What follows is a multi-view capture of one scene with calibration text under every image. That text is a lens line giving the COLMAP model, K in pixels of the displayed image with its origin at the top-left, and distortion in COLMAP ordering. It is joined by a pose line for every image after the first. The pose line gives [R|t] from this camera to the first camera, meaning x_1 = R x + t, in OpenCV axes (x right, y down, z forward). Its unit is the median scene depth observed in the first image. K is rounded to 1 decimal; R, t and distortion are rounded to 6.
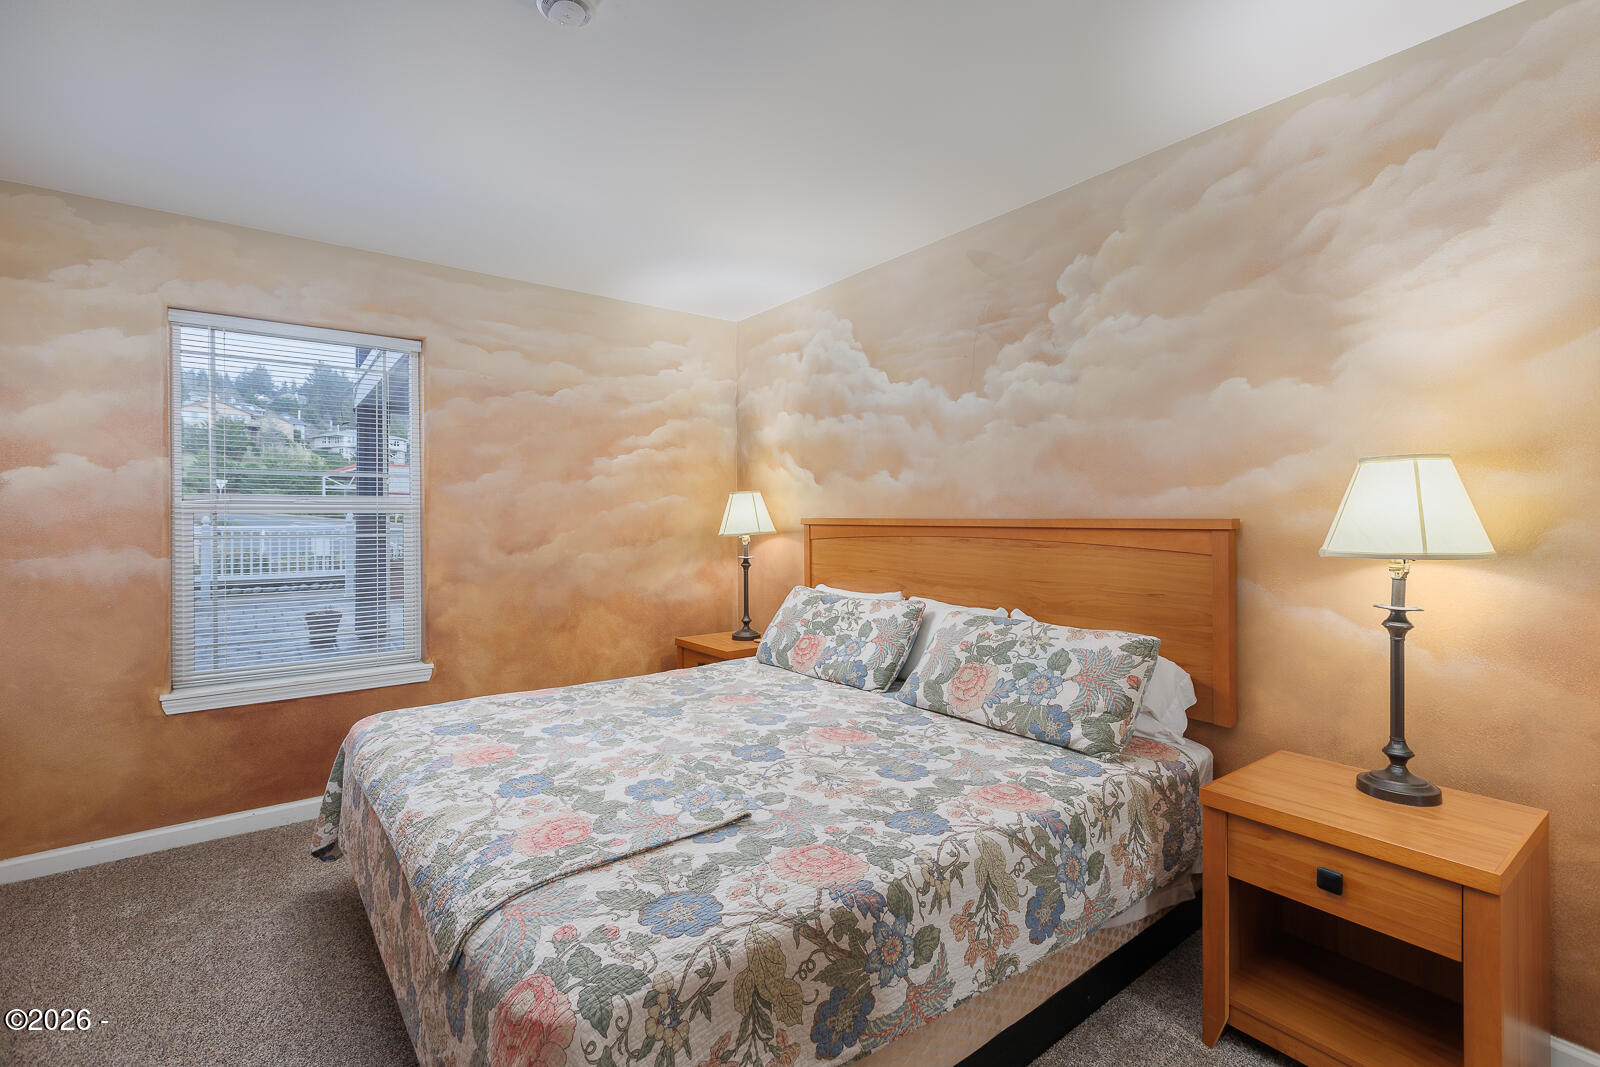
lens RADIAL K [[727.2, 0, 803.0], [0, 727.2, 525.3], [0, 0, 1]] dist [-0.000105, 0.000691]
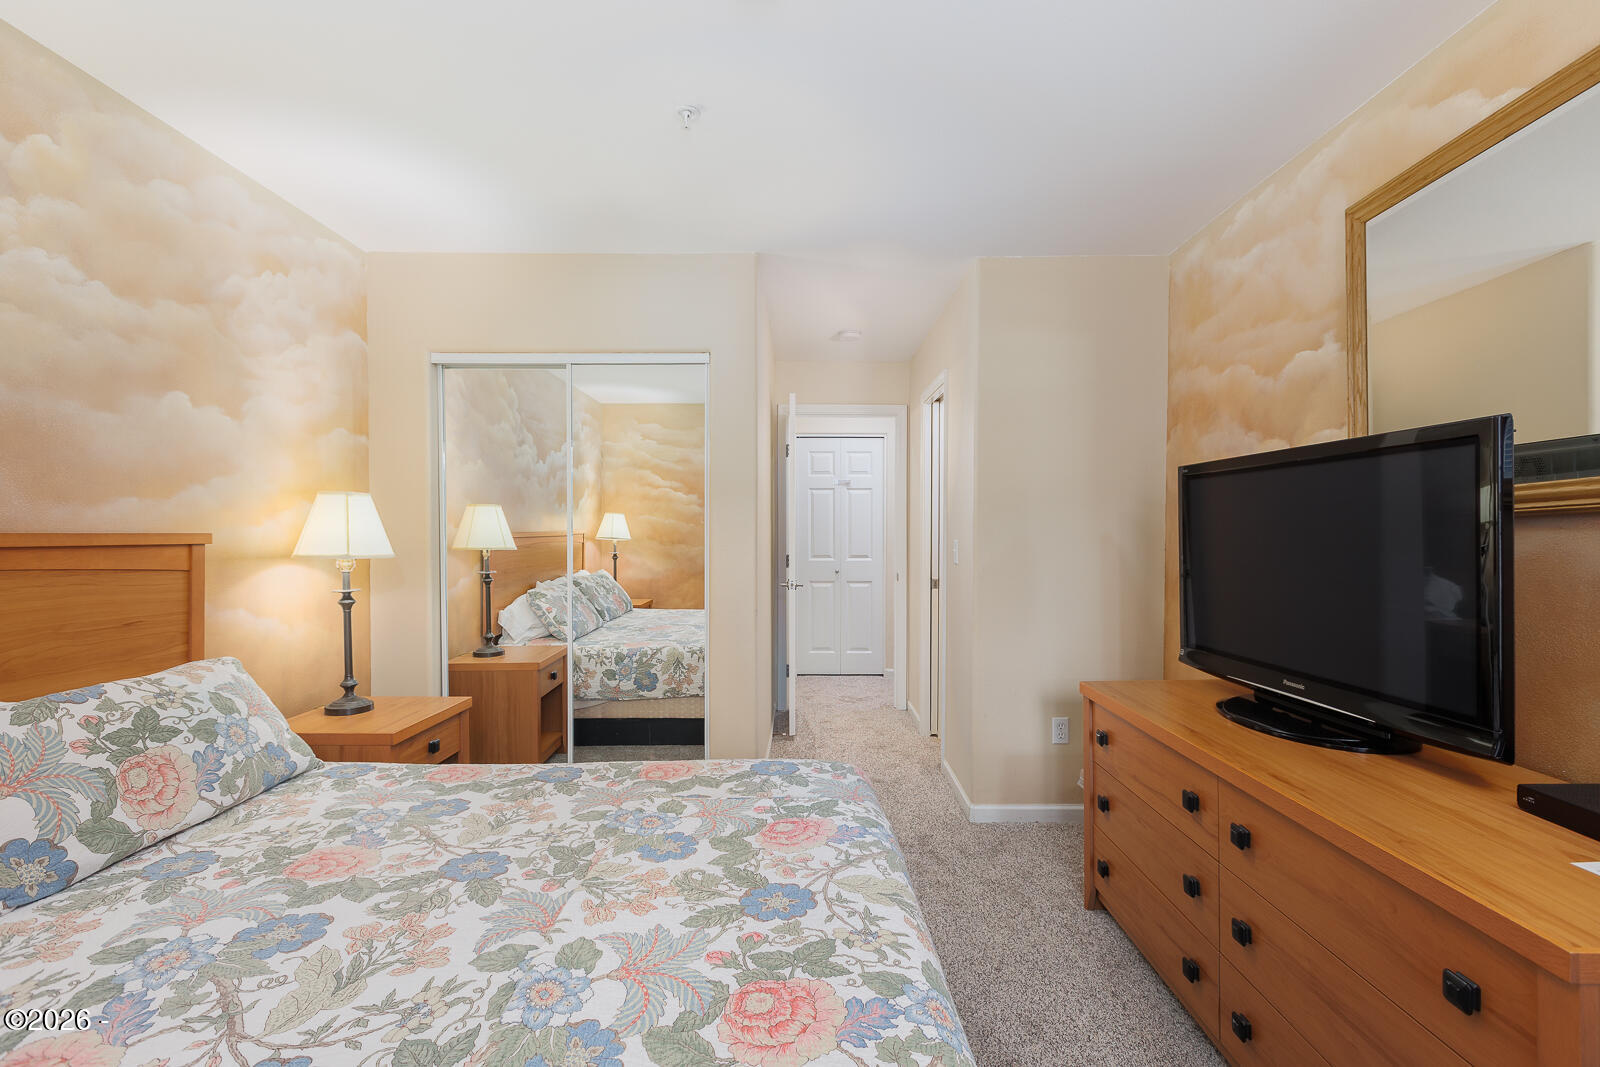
lens RADIAL K [[727.2, 0, 801.8], [0, 727.2, 532.8], [0, 0, 1]] dist [-0.000105, 0.000691]
pose [[-0.792414, 0.002465, 0.609978, -0.759704], [0.008423, 0.999941, 0.006901, -0.009934], [-0.609925, 0.010606, -0.792388, 1.402059]]
